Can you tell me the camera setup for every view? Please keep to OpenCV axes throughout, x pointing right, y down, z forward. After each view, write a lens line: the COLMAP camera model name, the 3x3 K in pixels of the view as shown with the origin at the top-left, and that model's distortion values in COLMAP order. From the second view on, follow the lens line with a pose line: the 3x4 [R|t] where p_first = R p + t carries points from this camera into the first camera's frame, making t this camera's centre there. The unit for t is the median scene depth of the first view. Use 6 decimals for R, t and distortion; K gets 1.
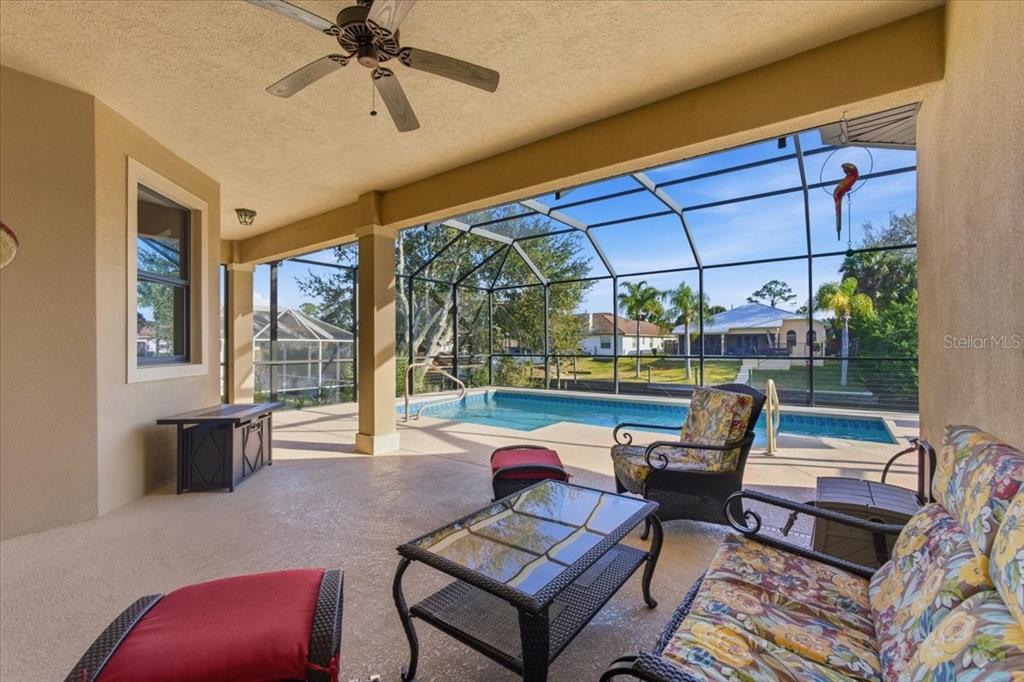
lens RADIAL K [[442.6, 0, 504.6], [0, 442.6, 340.3], [0, 0, 1]] dist [-0.015363, 0.004354]
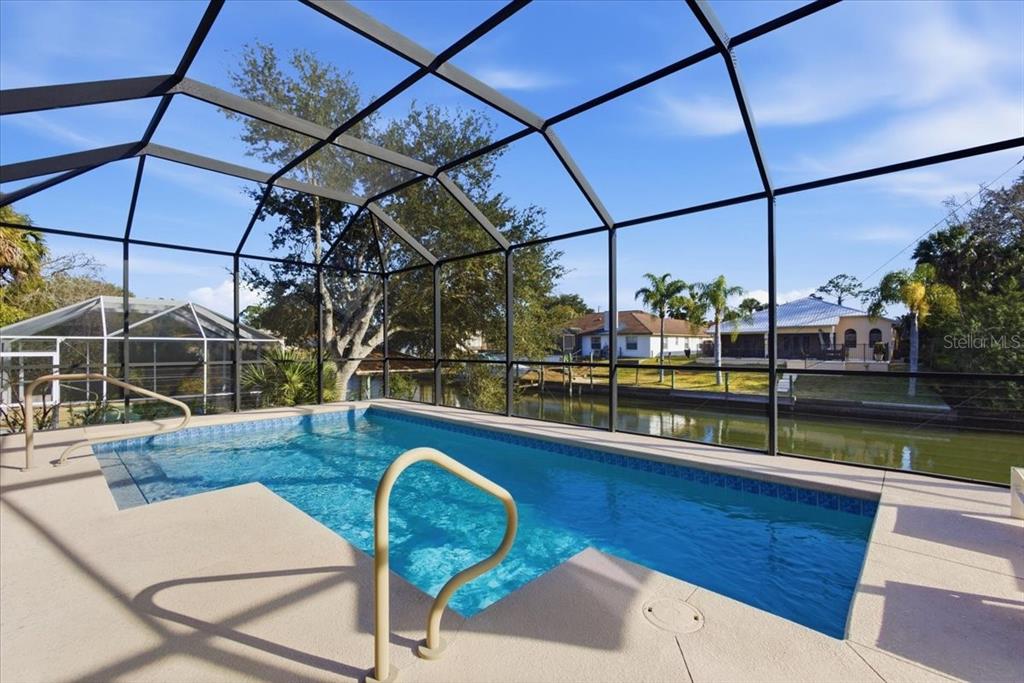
lens RADIAL K [[442.6, 0, 502.1], [0, 442.6, 344.6], [0, 0, 1]] dist [-0.015363, 0.004354]
pose [[0.993165, 0.002856, -0.116684, 0.086855], [-0.001713, 0.999950, 0.009894, 0.000108], [0.116706, -0.009626, 0.993120, 0.081943]]
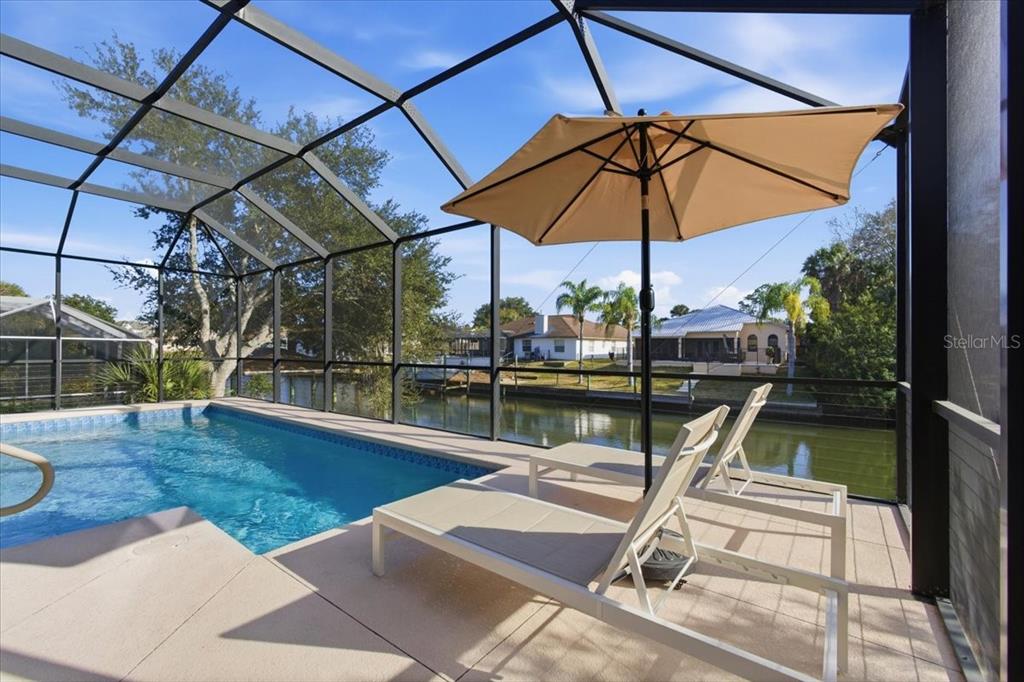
lens RADIAL K [[442.6, 0, 504.1], [0, 442.6, 346.2], [0, 0, 1]] dist [-0.015363, 0.004354]
pose [[0.999851, 0.010587, -0.013648, 0.152447], [-0.010482, 0.999915, 0.007733, -0.000354], [0.013728, -0.007588, 0.999877, 0.066835]]
